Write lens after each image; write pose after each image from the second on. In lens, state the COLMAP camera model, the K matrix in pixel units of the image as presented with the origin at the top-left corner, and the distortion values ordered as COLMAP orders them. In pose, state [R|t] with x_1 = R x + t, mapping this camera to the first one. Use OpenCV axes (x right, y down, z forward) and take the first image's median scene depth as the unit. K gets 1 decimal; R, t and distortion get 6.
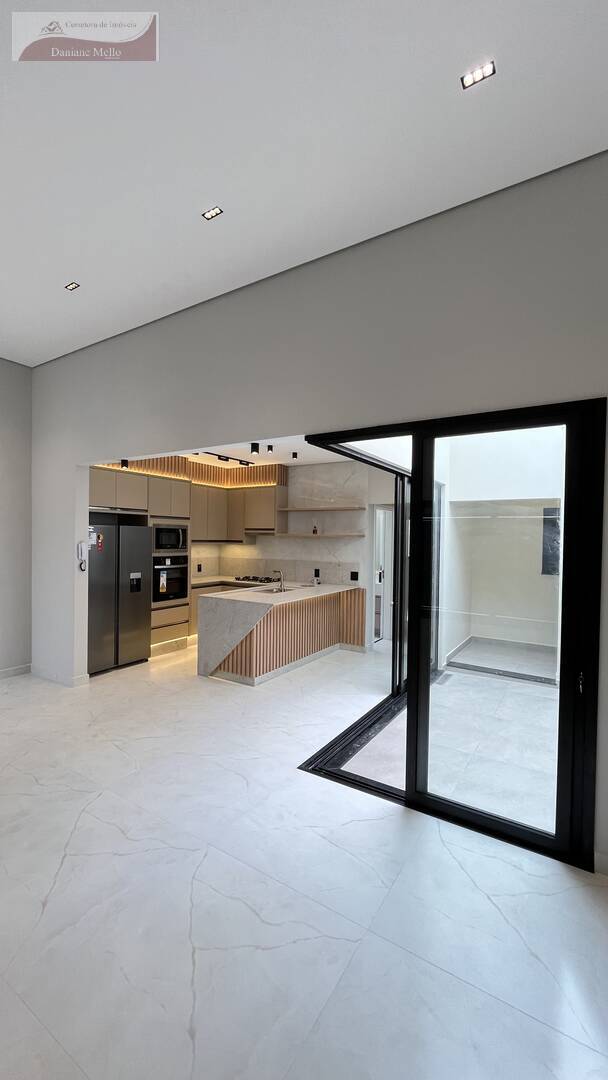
lens RADIAL K [[439.6, 0, 305.9], [0, 439.6, 544.6], [0, 0, 1]] dist [-0.000486, -0.000491]
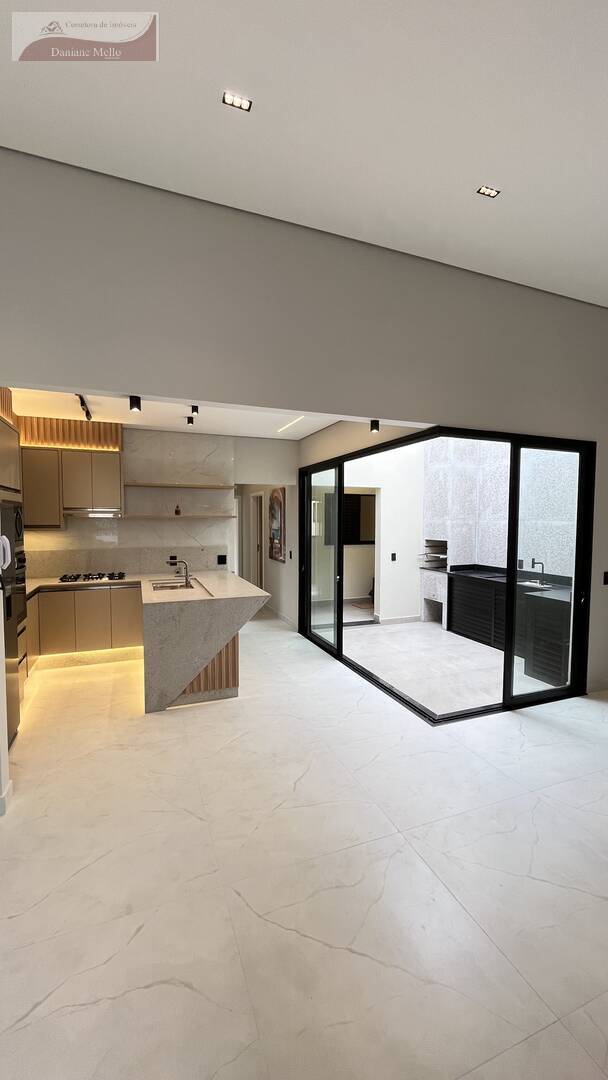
lens RADIAL K [[439.6, 0, 308.1], [0, 439.6, 545.0], [0, 0, 1]] dist [-0.000486, -0.000491]
pose [[0.585399, -0.062643, 0.808321, -0.536748], [0.021319, 0.997855, 0.061892, -0.013634], [-0.810465, -0.018999, 0.585479, 0.304825]]
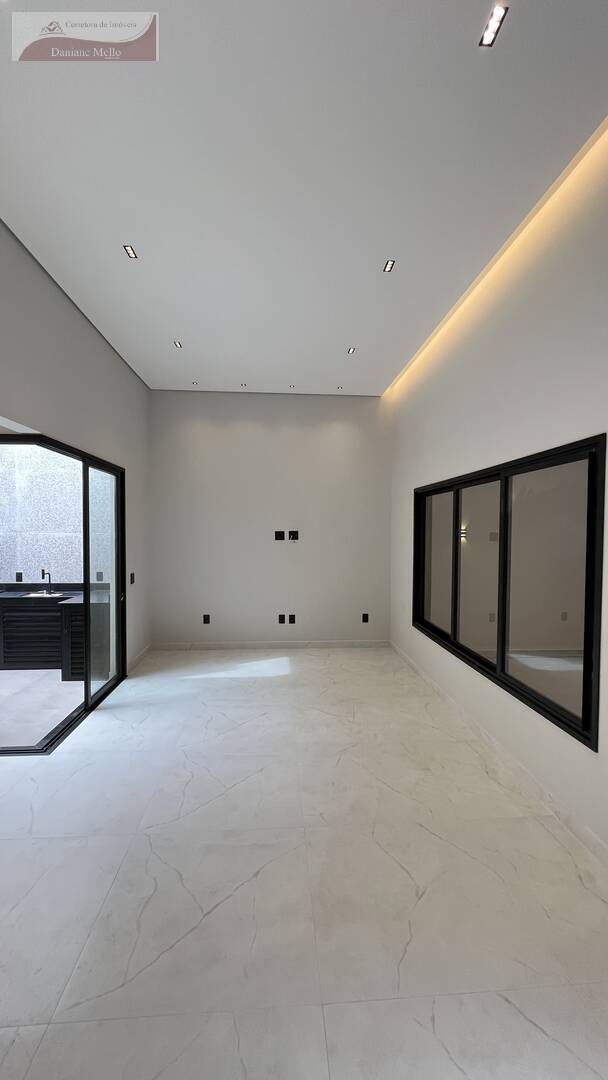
lens RADIAL K [[439.6, 0, 305.5], [0, 439.6, 541.4], [0, 0, 1]] dist [-0.000486, -0.000491]
pose [[-0.596304, -0.039428, 0.801790, -0.596315], [0.001404, 0.998740, 0.050158, -0.023997], [-0.802758, 0.031035, -0.595497, 0.555838]]
